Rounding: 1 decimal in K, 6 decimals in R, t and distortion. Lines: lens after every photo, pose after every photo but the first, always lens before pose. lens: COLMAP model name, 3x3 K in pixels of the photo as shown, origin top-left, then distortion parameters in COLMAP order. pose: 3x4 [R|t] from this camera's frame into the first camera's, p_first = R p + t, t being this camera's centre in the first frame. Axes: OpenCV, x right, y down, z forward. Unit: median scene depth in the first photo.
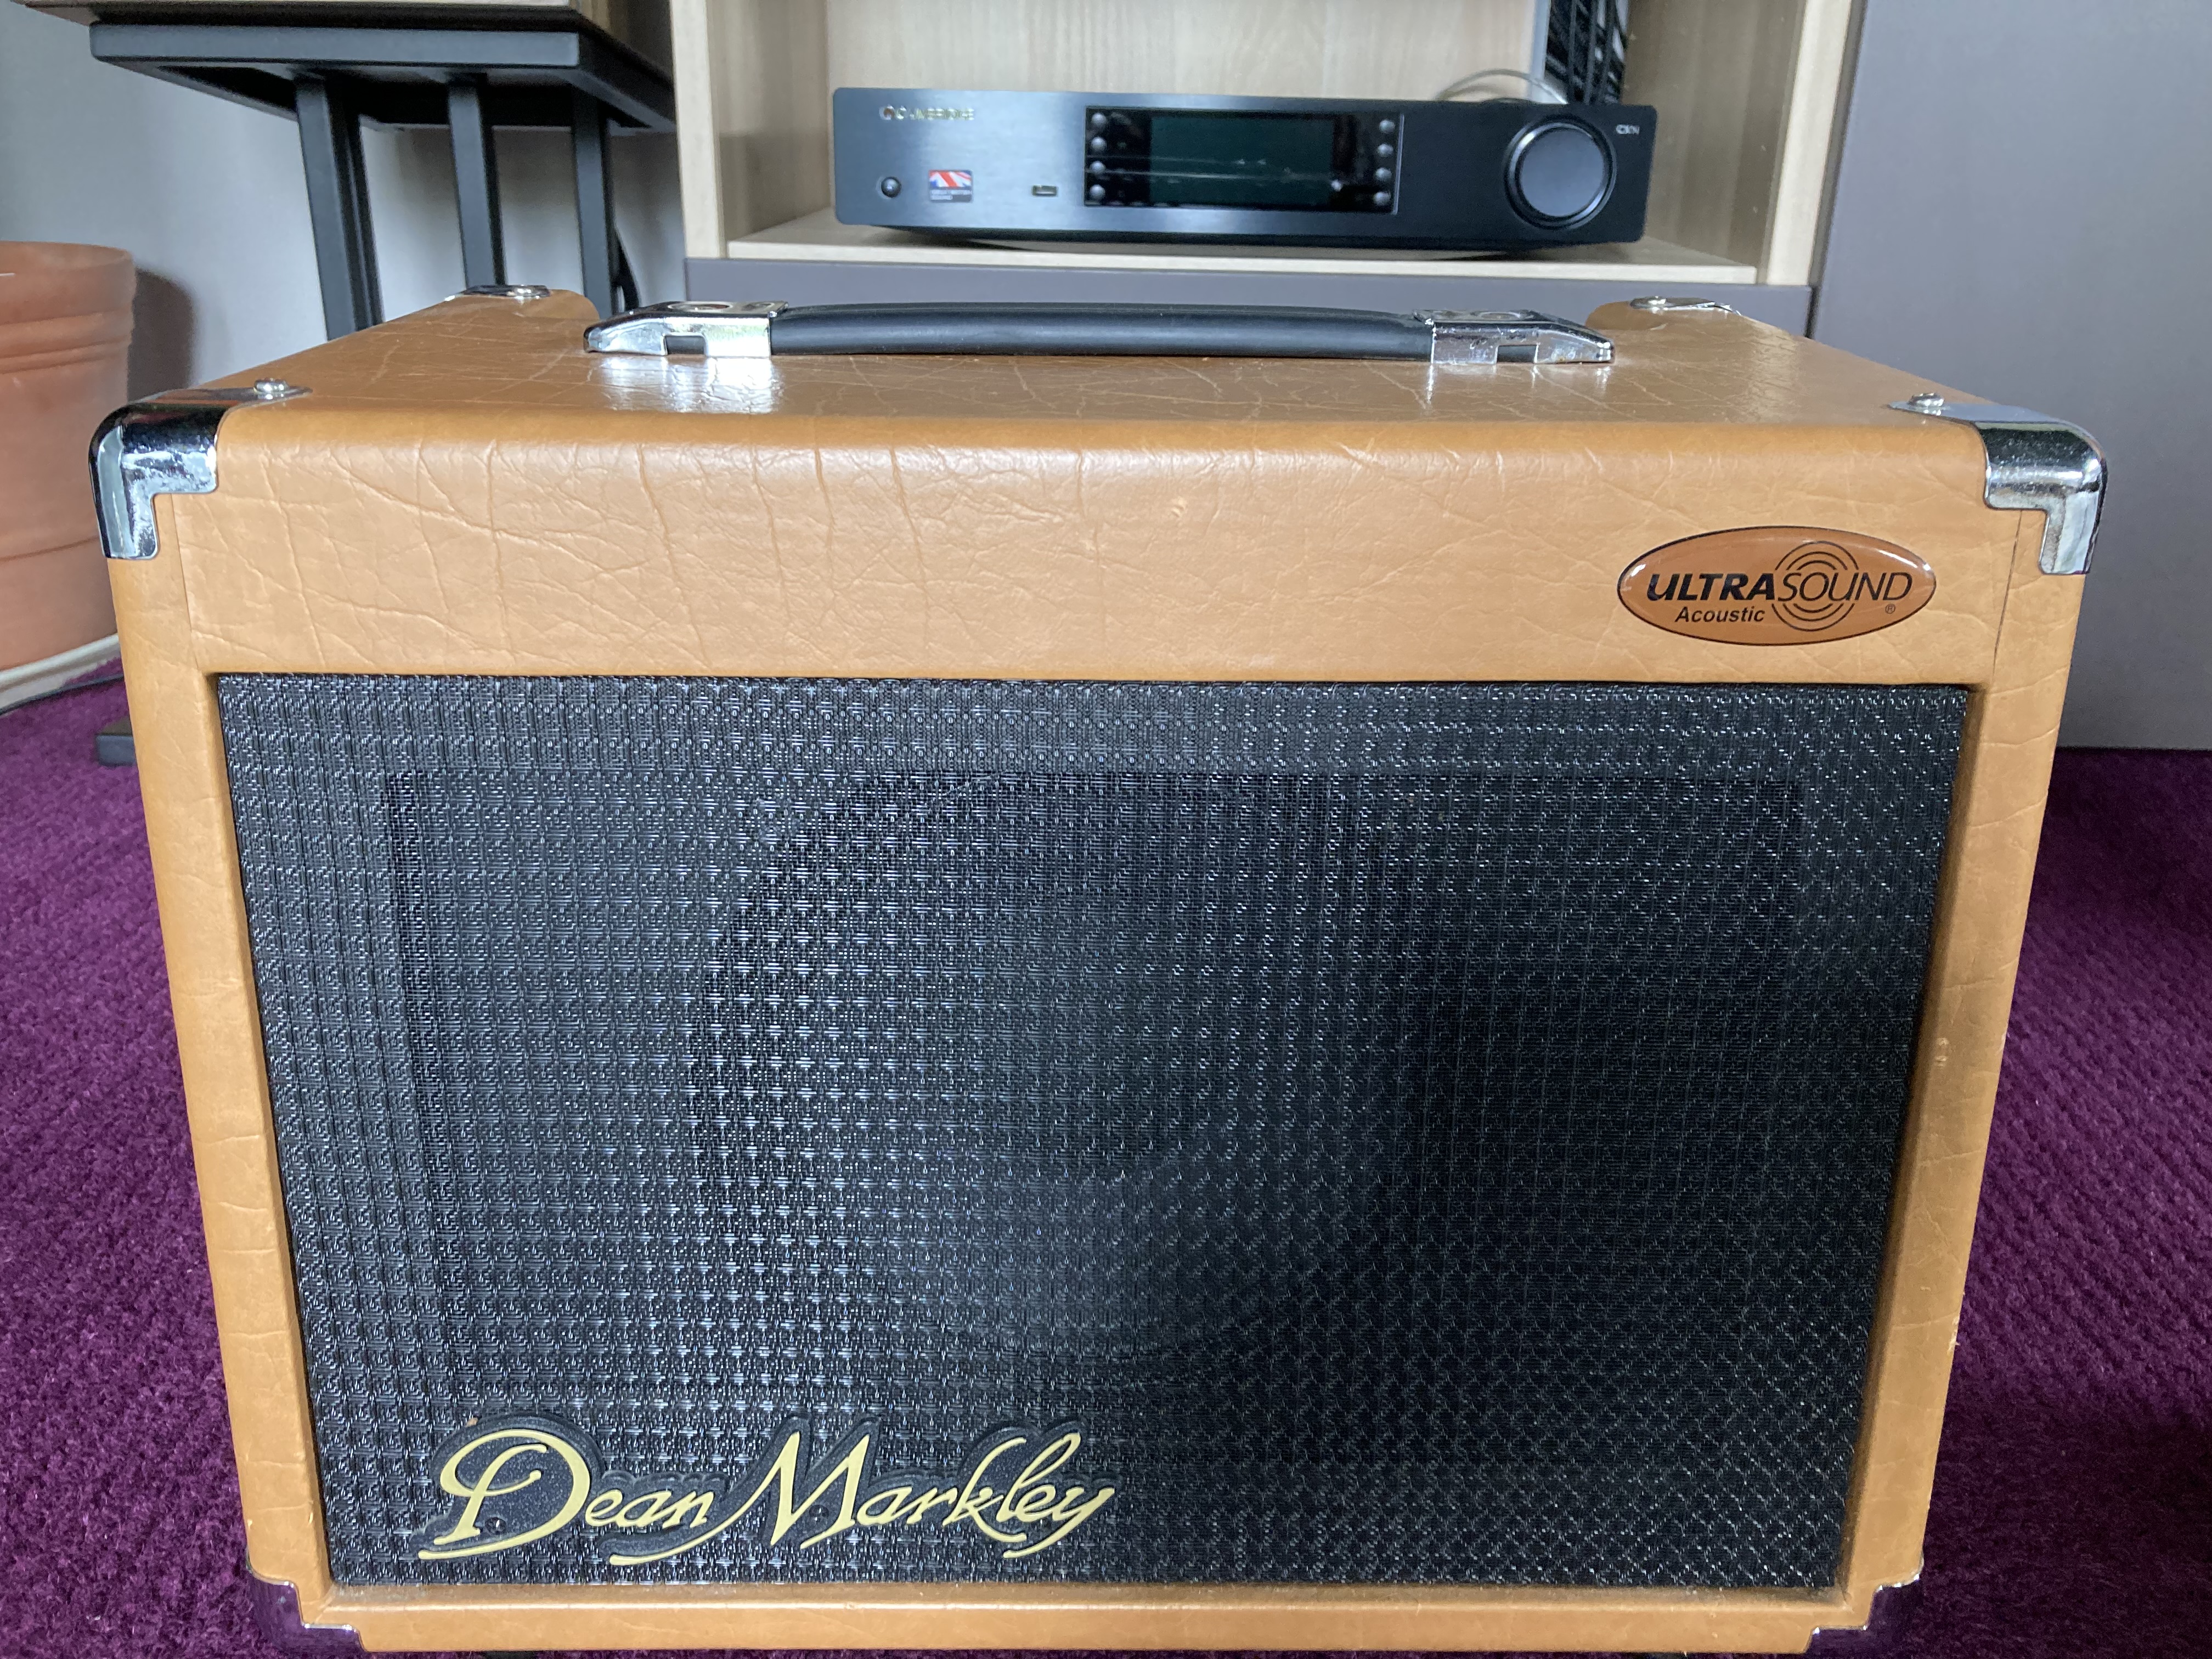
lens RADIAL K [[1816.2, 0, 1103.1], [0, 1816.2, 805.5], [0, 0, 1]] dist [-0.041962, 0.054201]
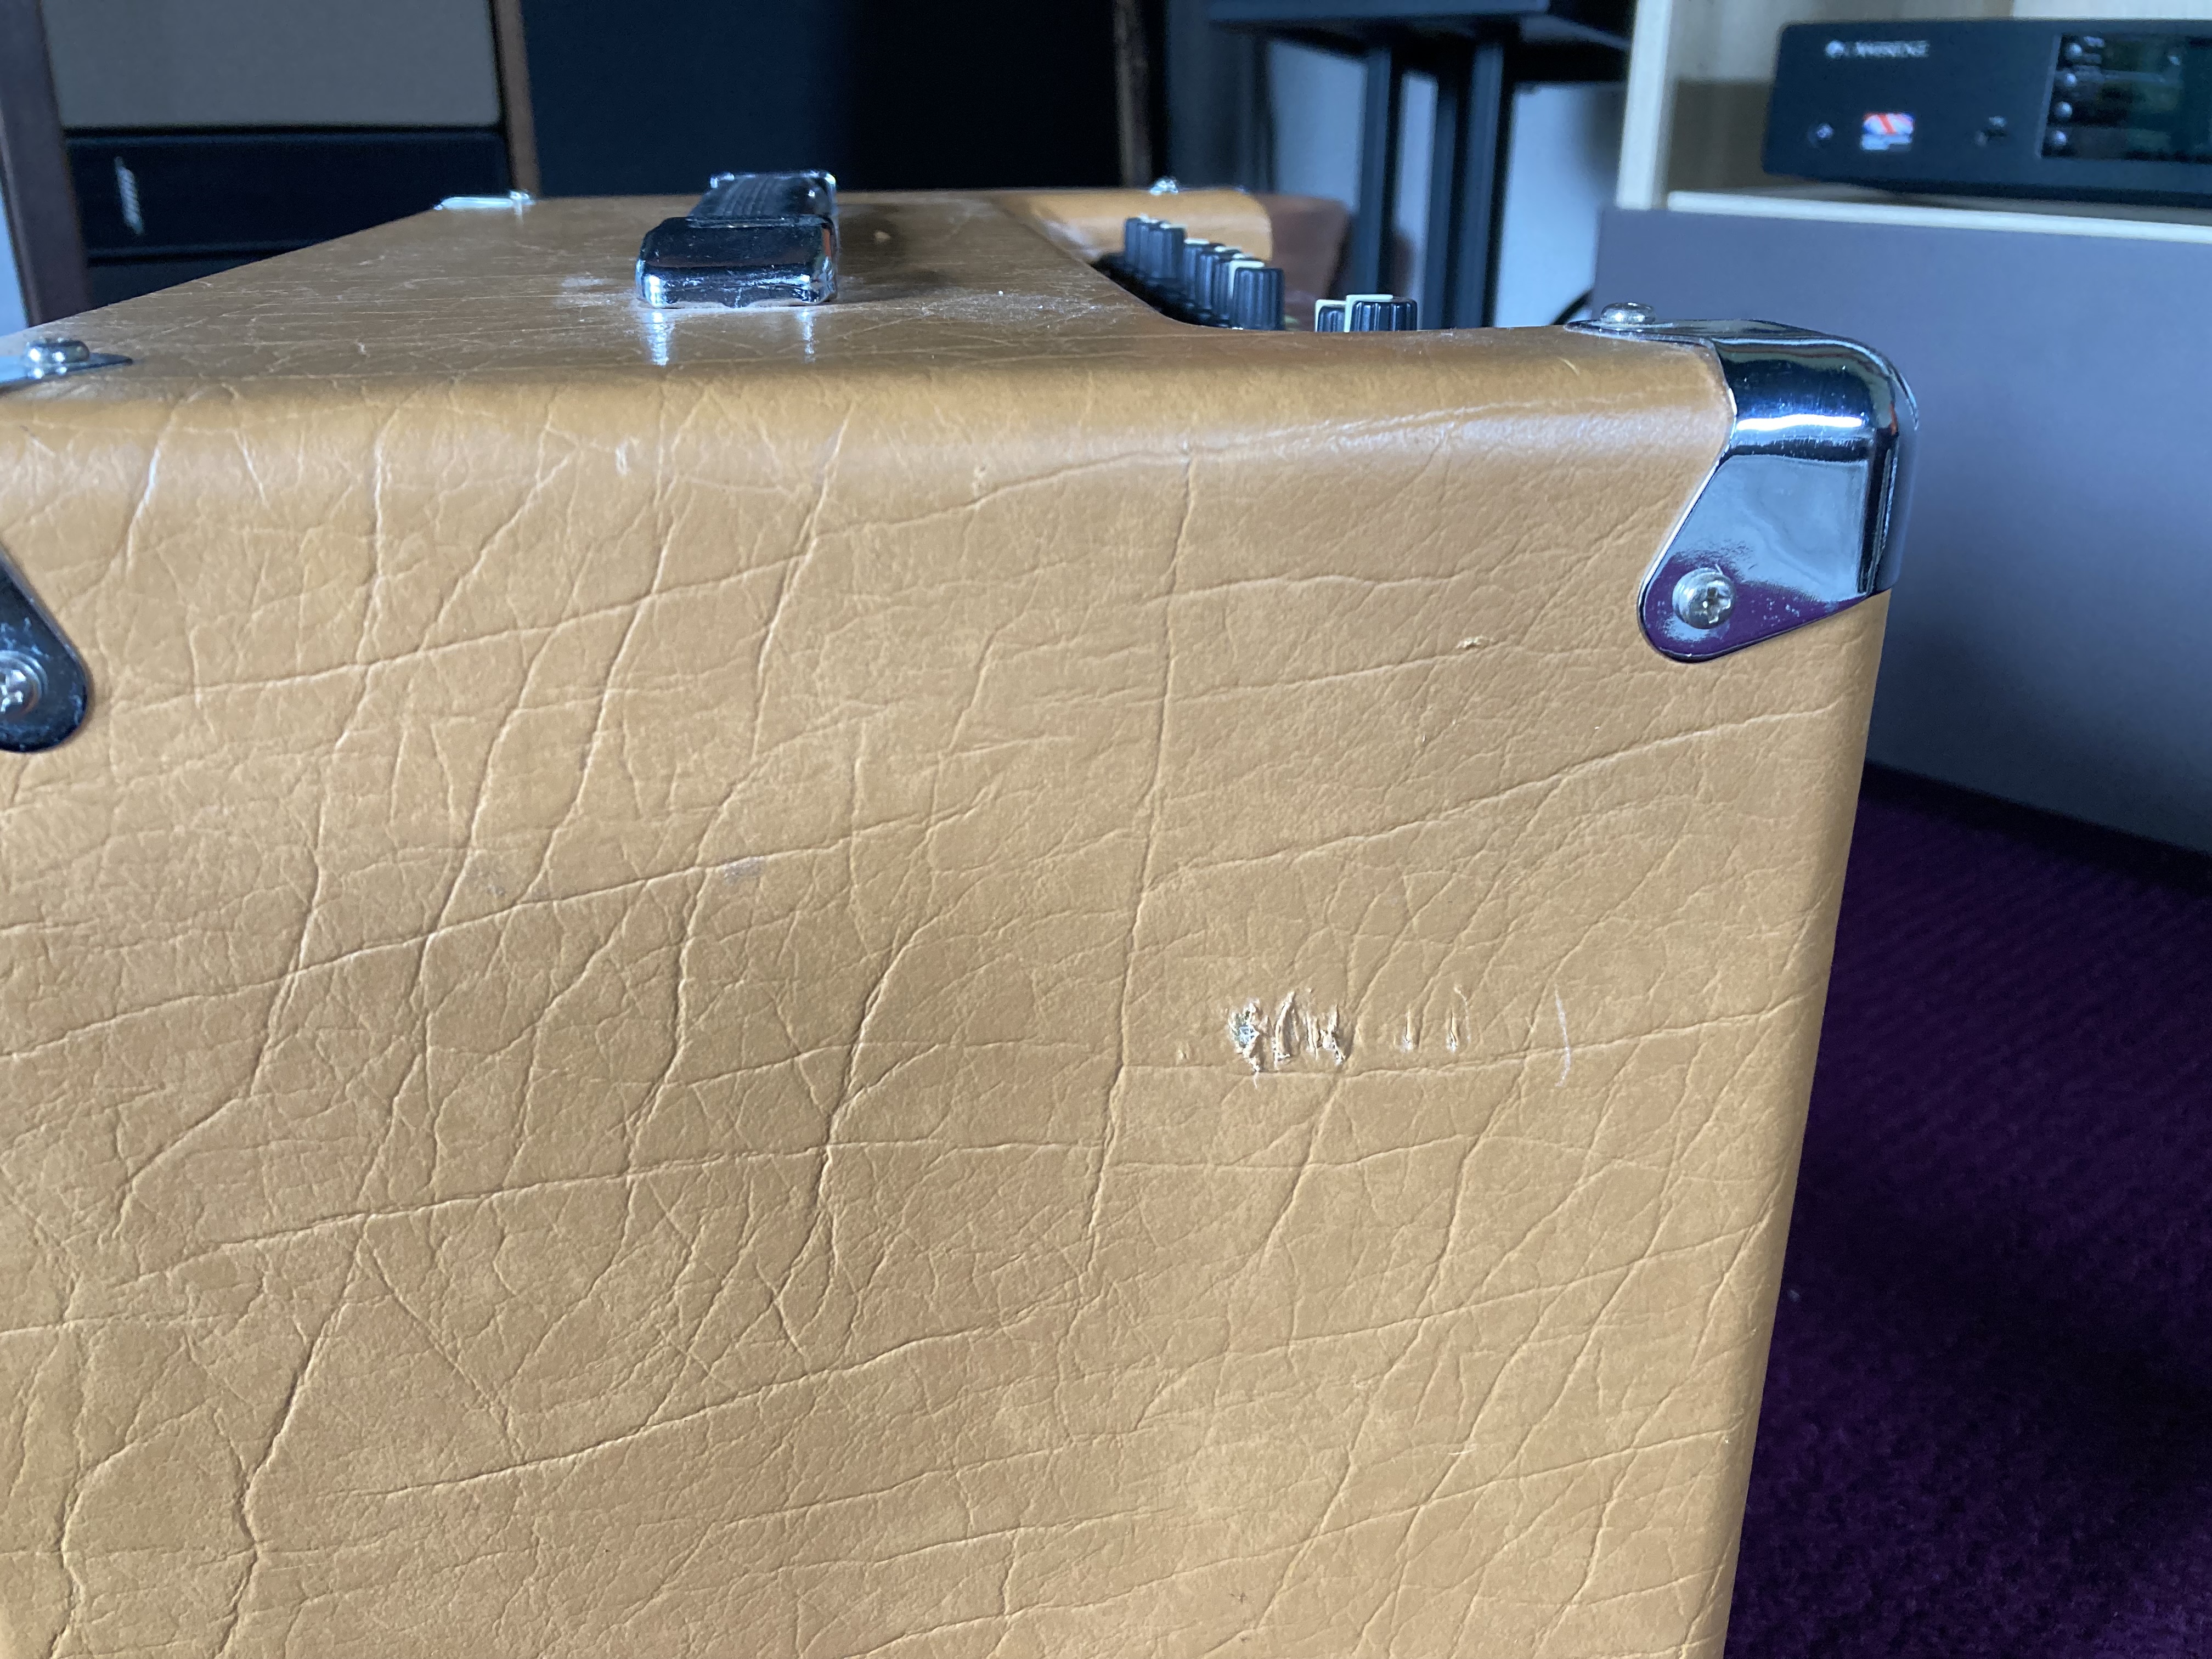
lens RADIAL K [[1816.2, 0, 1103.1], [0, 1816.2, 805.5], [0, 0, 1]] dist [-0.041962, 0.054201]
pose [[0.672254, 0.257501, -0.694095, 0.823753], [-0.263114, 0.959452, 0.101111, -0.039759], [0.691987, 0.114654, 0.712747, 0.350832]]
